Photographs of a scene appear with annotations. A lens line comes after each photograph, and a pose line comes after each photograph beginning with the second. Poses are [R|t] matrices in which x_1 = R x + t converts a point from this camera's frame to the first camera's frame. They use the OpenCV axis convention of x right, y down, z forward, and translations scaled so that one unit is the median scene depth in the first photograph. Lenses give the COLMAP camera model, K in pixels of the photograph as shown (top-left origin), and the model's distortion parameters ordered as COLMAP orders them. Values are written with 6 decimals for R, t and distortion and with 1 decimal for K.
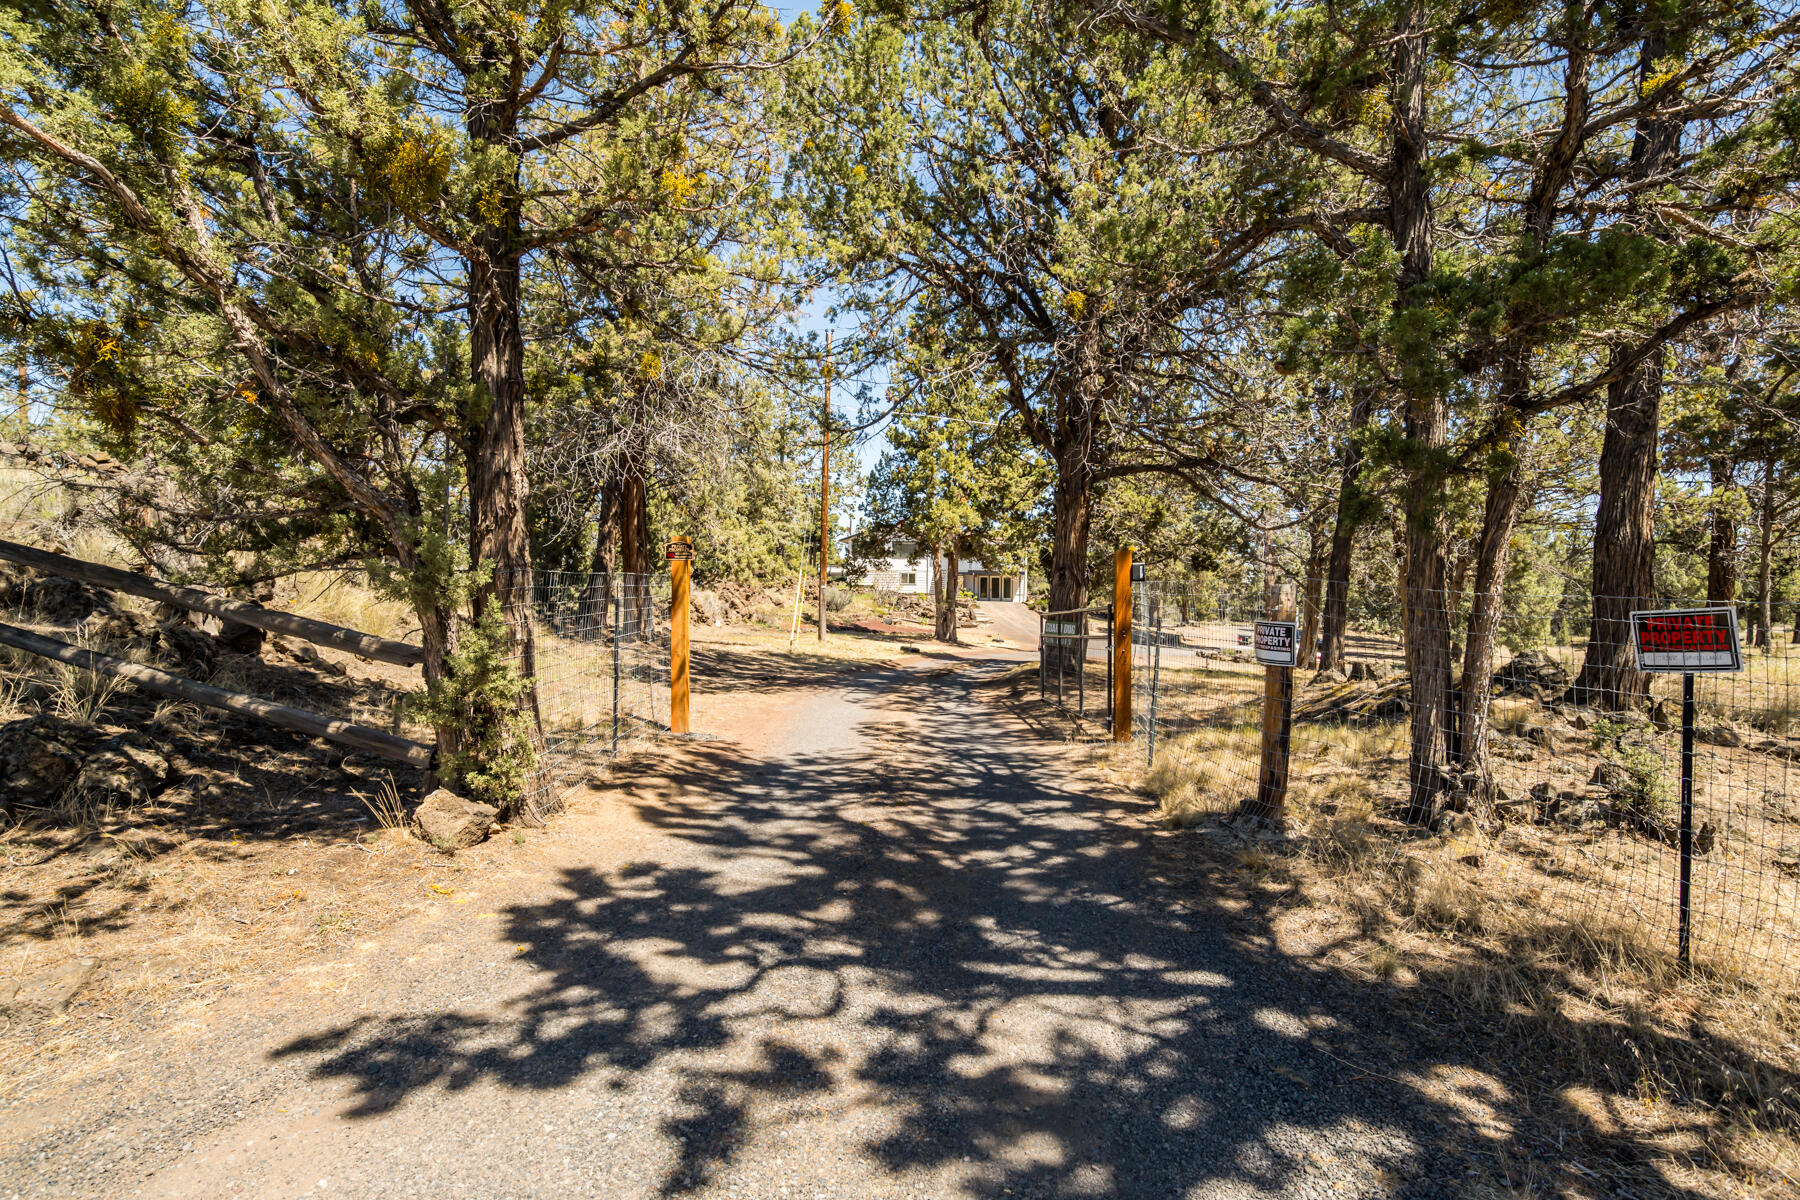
lens RADIAL K [[912.5, 0, 891.4], [0, 912.5, 603.3], [0, 0, 1]] dist [-0.002436, 0.001511]
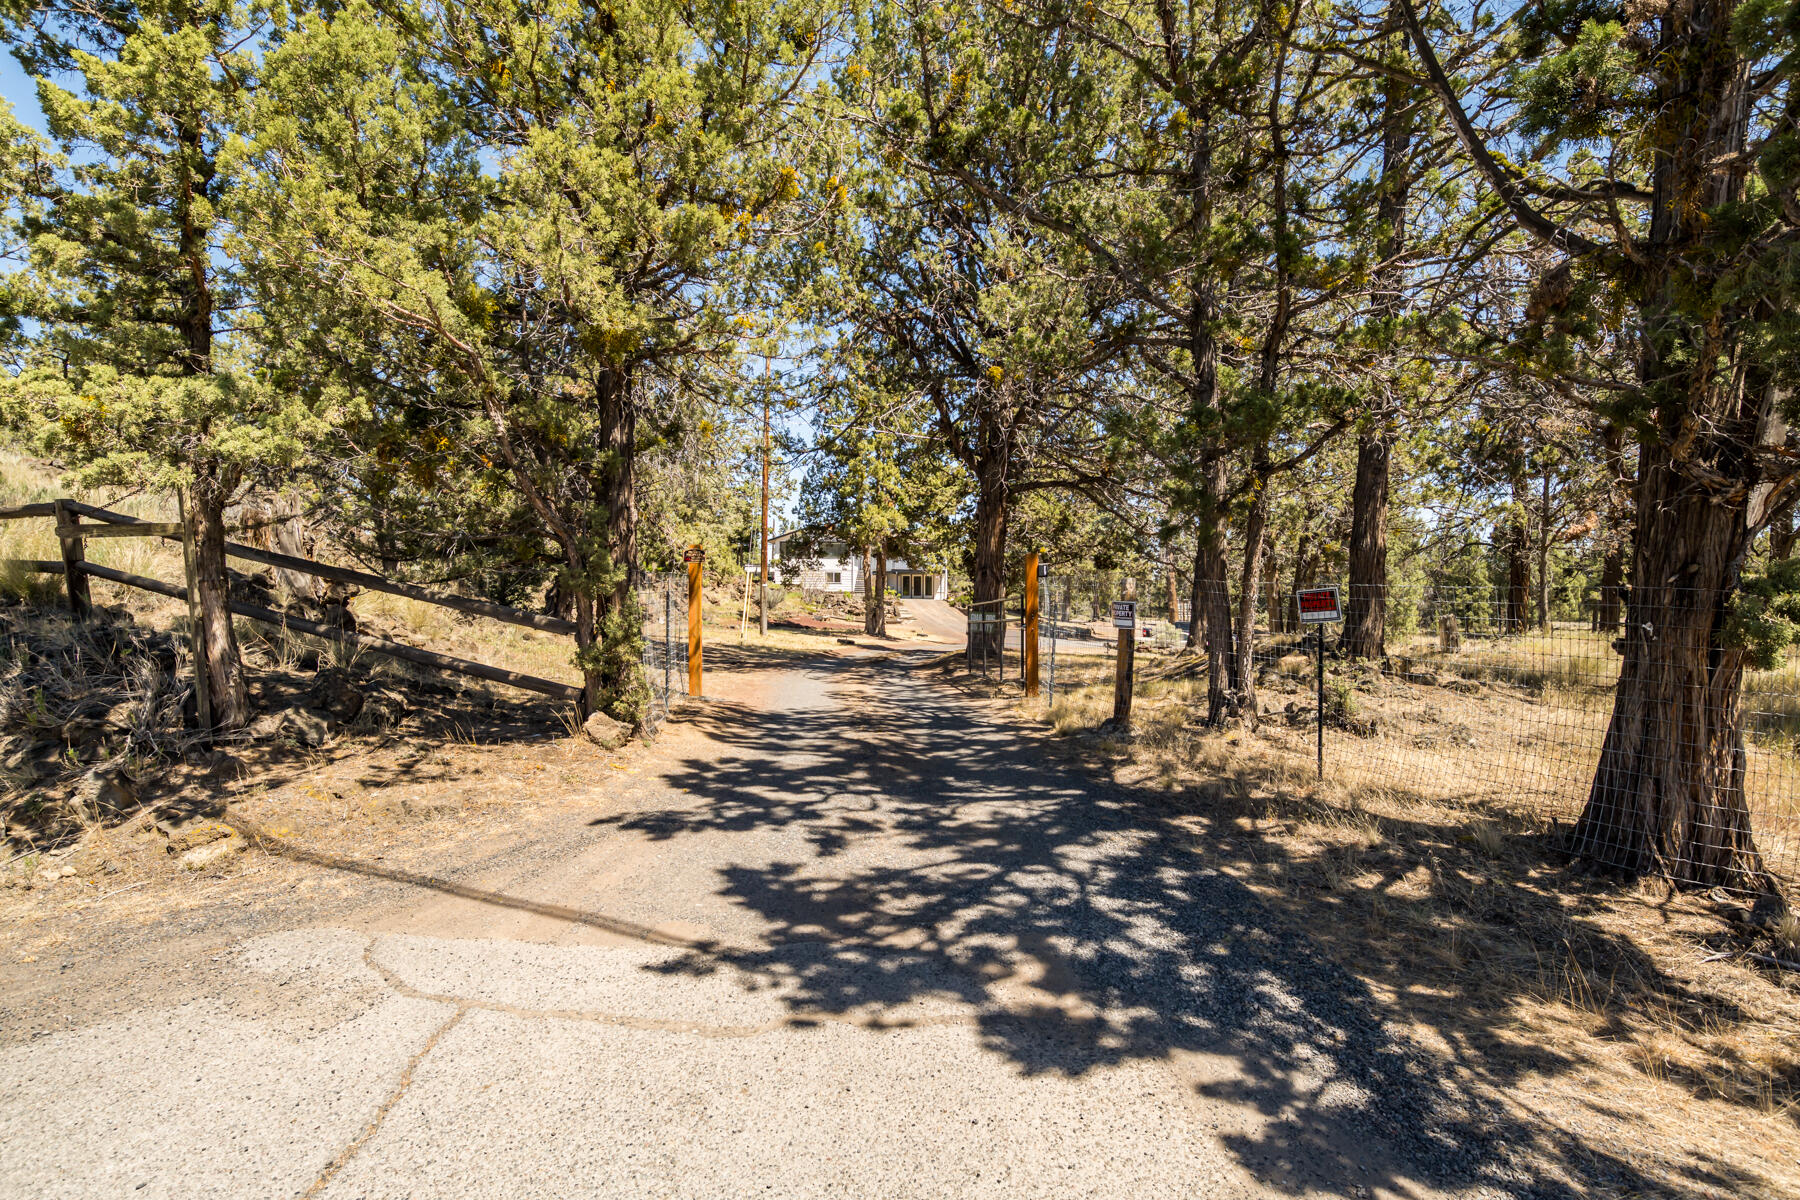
lens RADIAL K [[901.1, 0, 879.0], [0, 901.1, 602.6], [0, 0, 1]] dist [0.001283, 0.000335]
pose [[0.997288, -0.007181, 0.073251, -0.040962], [0.007146, 0.999974, 0.000734, 0.006260], [-0.073254, -0.000208, 0.997313, -0.184415]]
